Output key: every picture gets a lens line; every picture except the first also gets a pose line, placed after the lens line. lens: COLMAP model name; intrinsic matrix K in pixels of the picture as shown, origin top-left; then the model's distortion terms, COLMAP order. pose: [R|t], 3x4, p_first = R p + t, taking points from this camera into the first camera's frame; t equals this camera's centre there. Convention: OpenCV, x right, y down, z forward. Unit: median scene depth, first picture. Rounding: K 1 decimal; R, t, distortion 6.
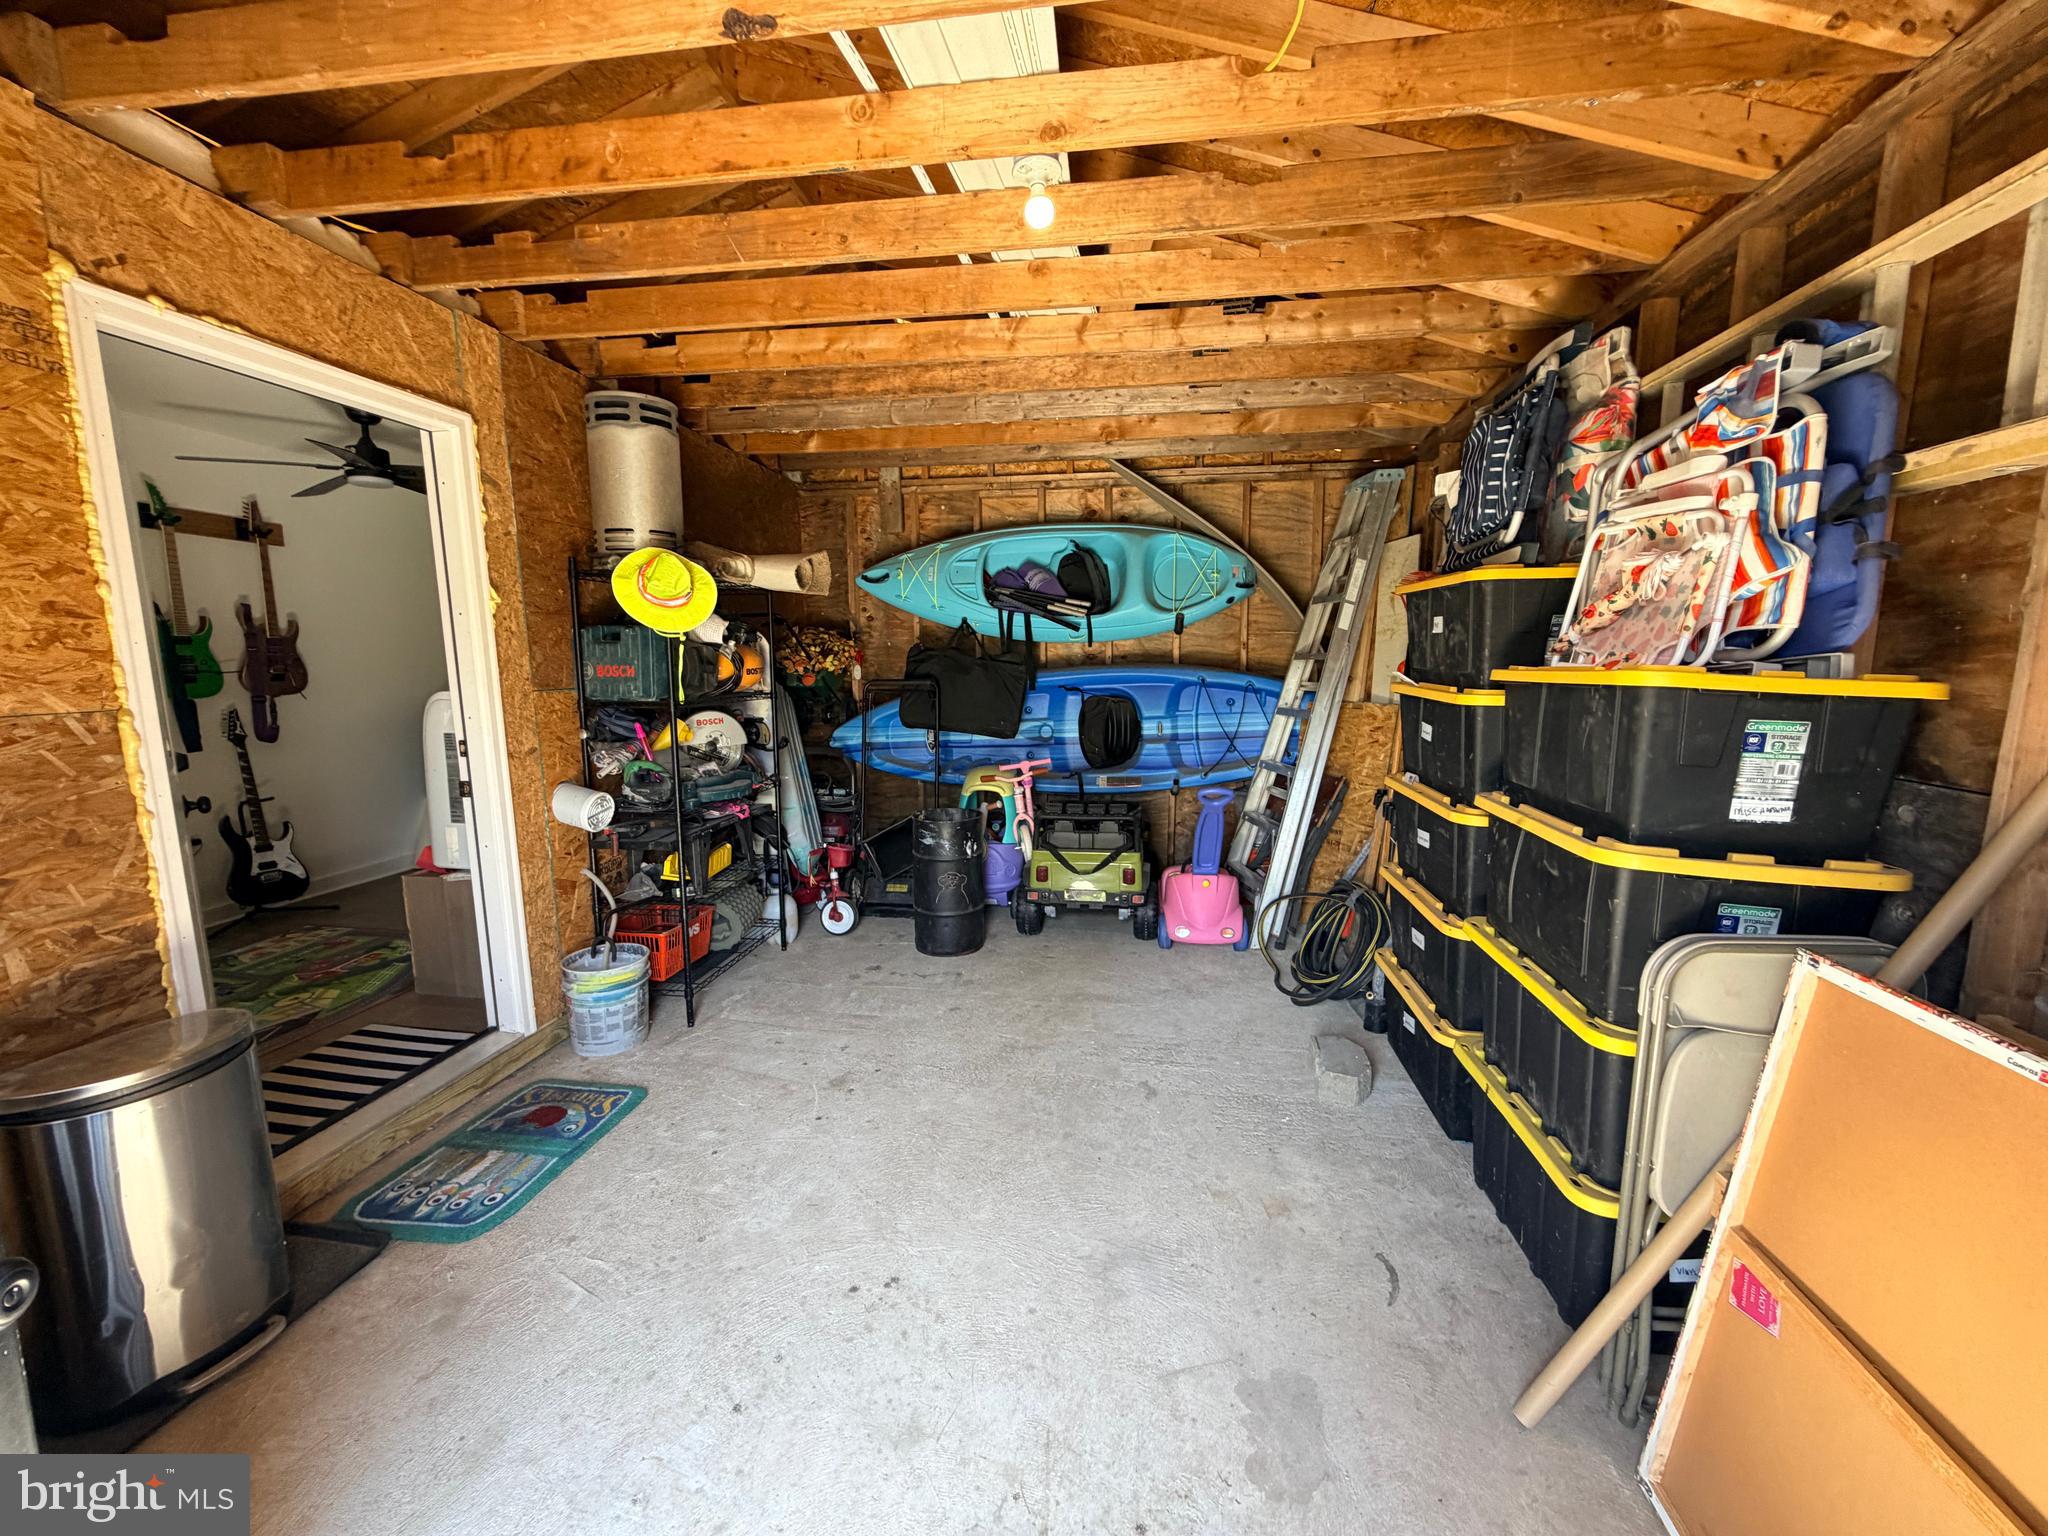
lens RADIAL K [[823.5, 0, 1027.7], [0, 823.5, 774.2], [0, 0, 1]] dist [-0.001018, 0.000626]
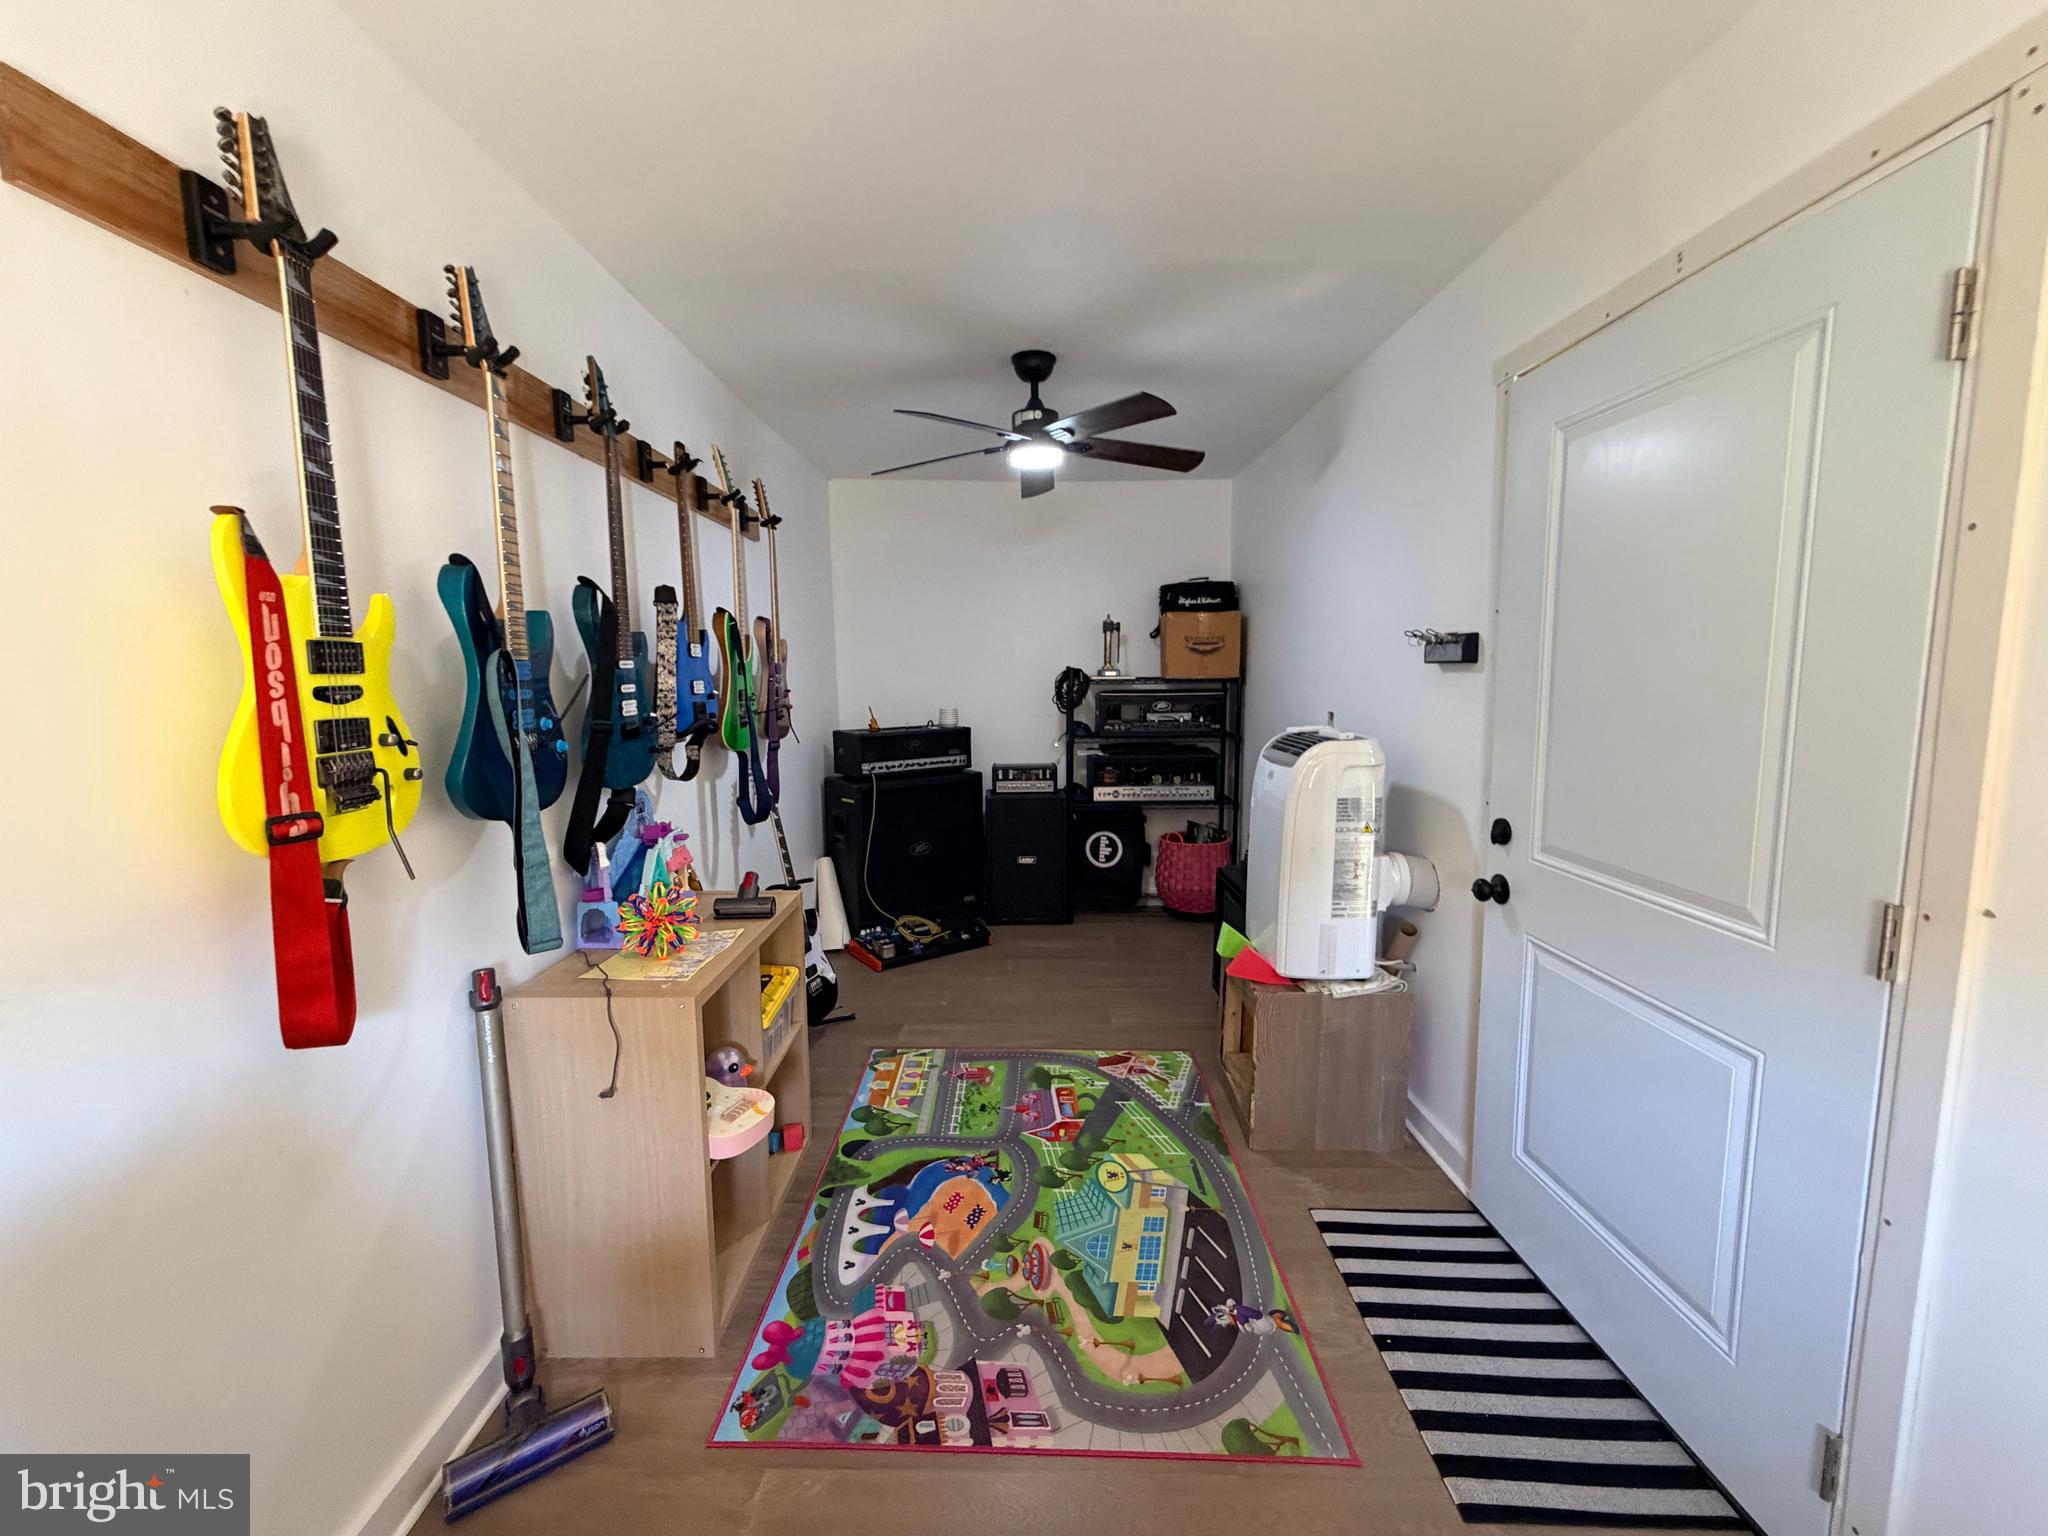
lens RADIAL K [[823.5, 0, 1017.7], [0, 823.5, 765.2], [0, 0, 1]] dist [-0.001018, 0.000626]
pose [[0.989950, -0.020961, 0.139858, -0.905613], [0.024759, 0.999369, -0.025472, -0.054235], [-0.139236, 0.028679, 0.989844, 0.255390]]
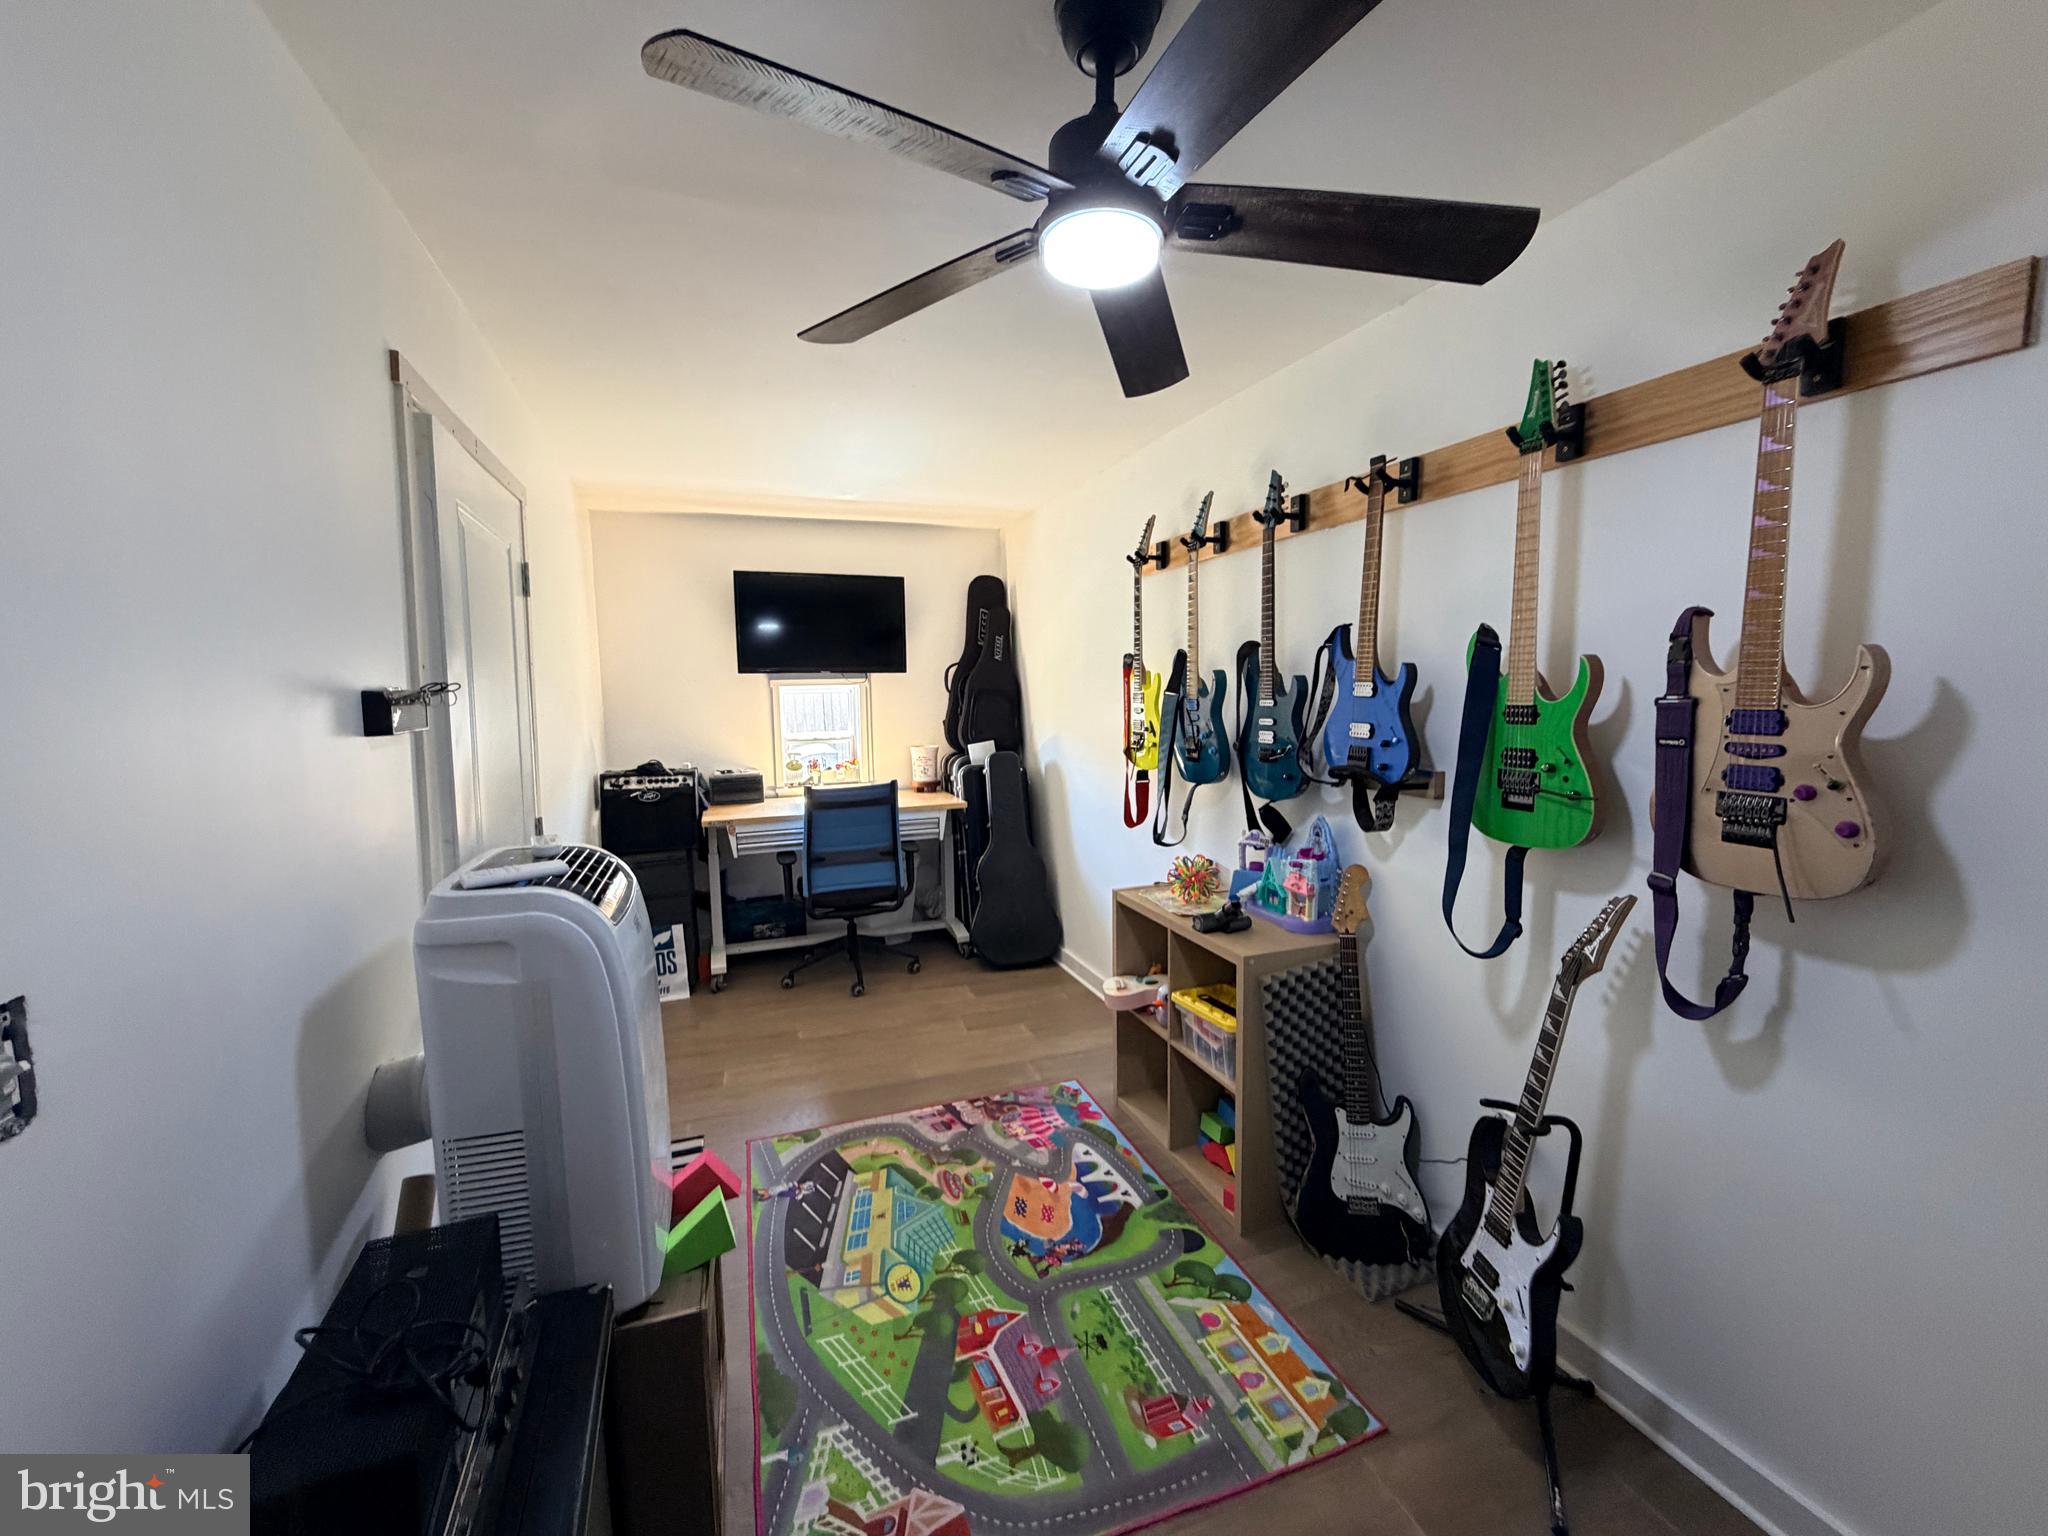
lens RADIAL K [[823.5, 0, 1021.6], [0, 823.5, 761.3], [0, 0, 1]] dist [-0.001018, 0.000626]
pose [[-0.879574, 0.053695, -0.472723, -0.589779], [-0.056341, 0.974863, 0.215562, -0.221444], [0.472415, 0.216236, -0.854439, 1.274919]]
